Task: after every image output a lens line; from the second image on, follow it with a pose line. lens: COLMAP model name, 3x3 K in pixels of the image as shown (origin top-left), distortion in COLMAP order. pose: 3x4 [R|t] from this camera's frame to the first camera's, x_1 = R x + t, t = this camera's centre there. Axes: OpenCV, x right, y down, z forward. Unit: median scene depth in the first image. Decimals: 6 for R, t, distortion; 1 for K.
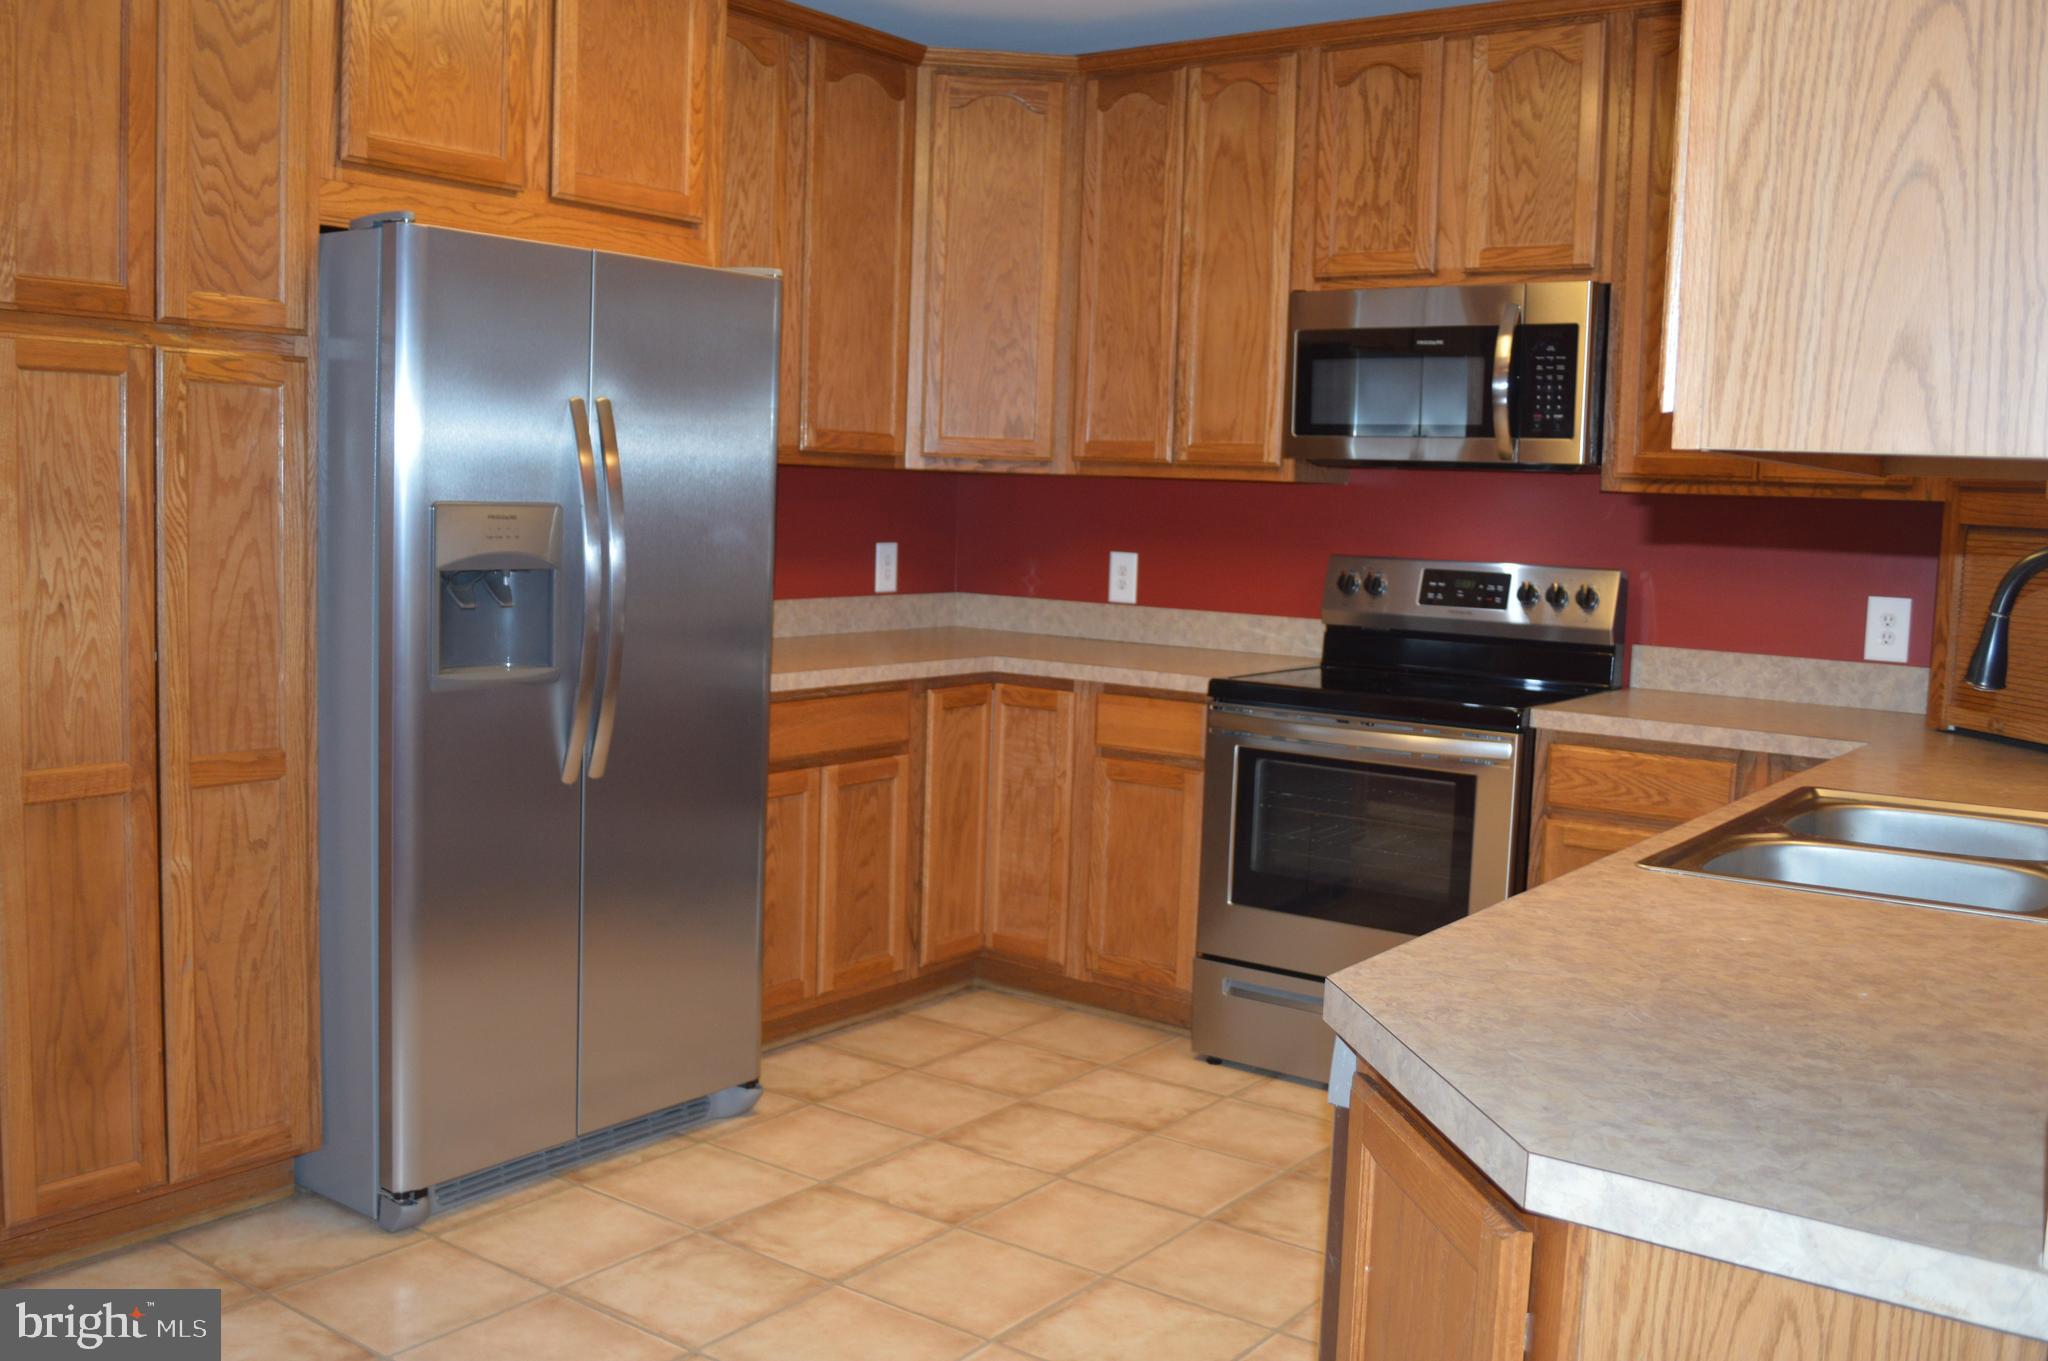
lens RADIAL K [[1861.4, 0, 1001.1], [0, 1861.4, 686.6], [0, 0, 1]] dist [-0.071251, 0.009218]
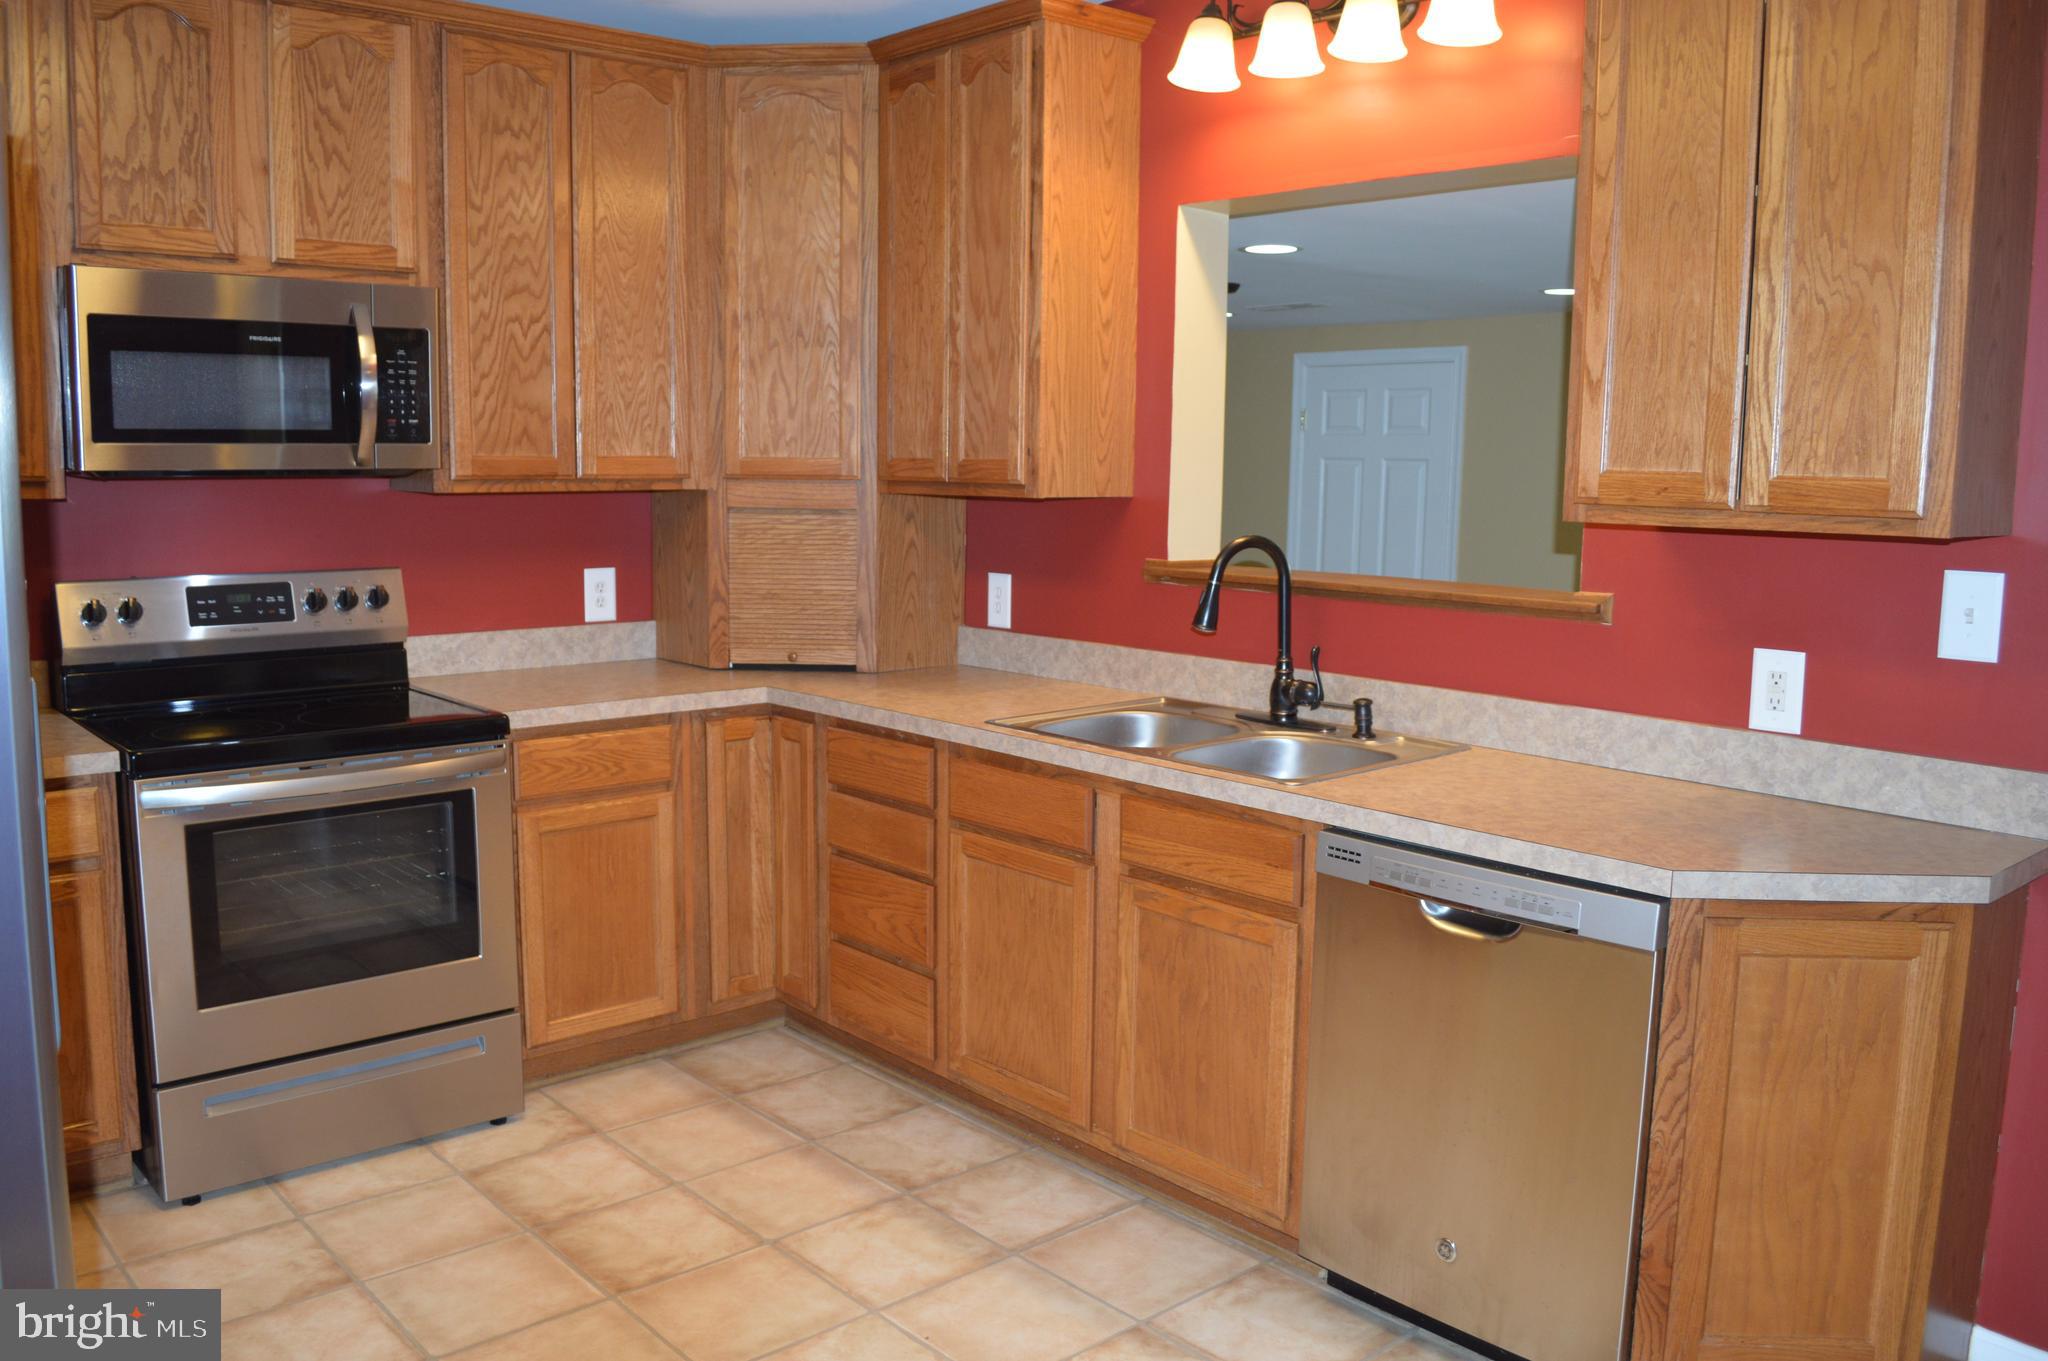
lens RADIAL K [[1641.8, 0, 1004.0], [0, 1641.8, 685.1], [0, 0, 1]] dist [-0.077555, 0.005878]
pose [[0.205509, -0.163586, 0.964886, -0.503920], [0.099762, 0.984297, 0.145629, -0.102331], [-0.973557, 0.066331, 0.218601, 0.509925]]
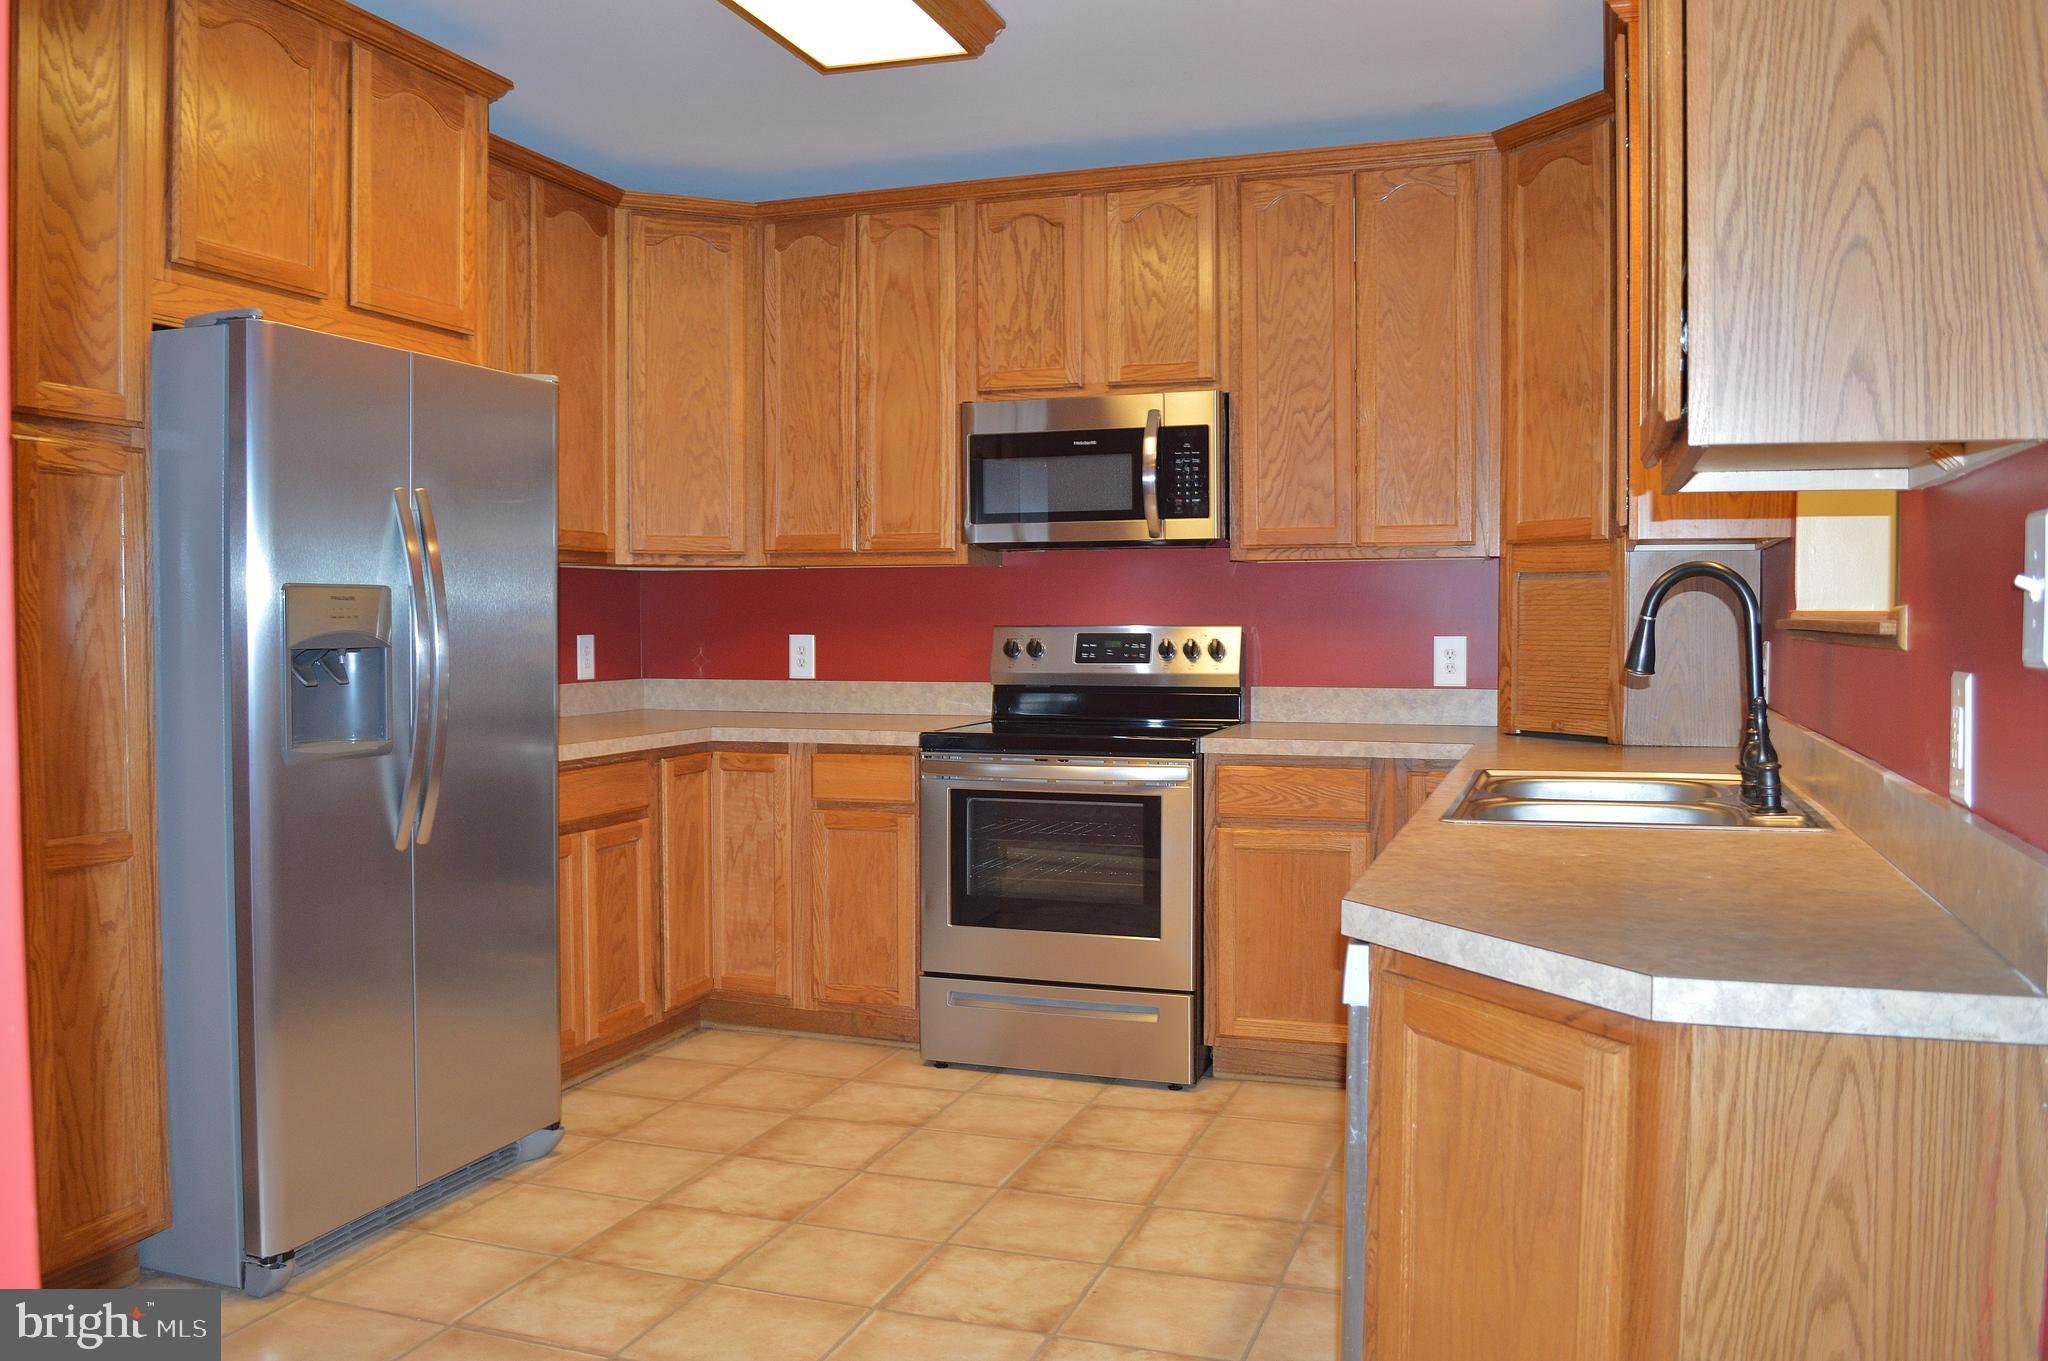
lens RADIAL K [[1641.8, 0, 1004.0], [0, 1641.8, 685.1], [0, 0, 1]] dist [-0.077555, 0.005878]
pose [[0.955108, -0.045793, 0.292698, -0.144532], [0.063349, 0.996699, -0.050781, 0.023039], [-0.289407, 0.067043, 0.954855, 0.007217]]
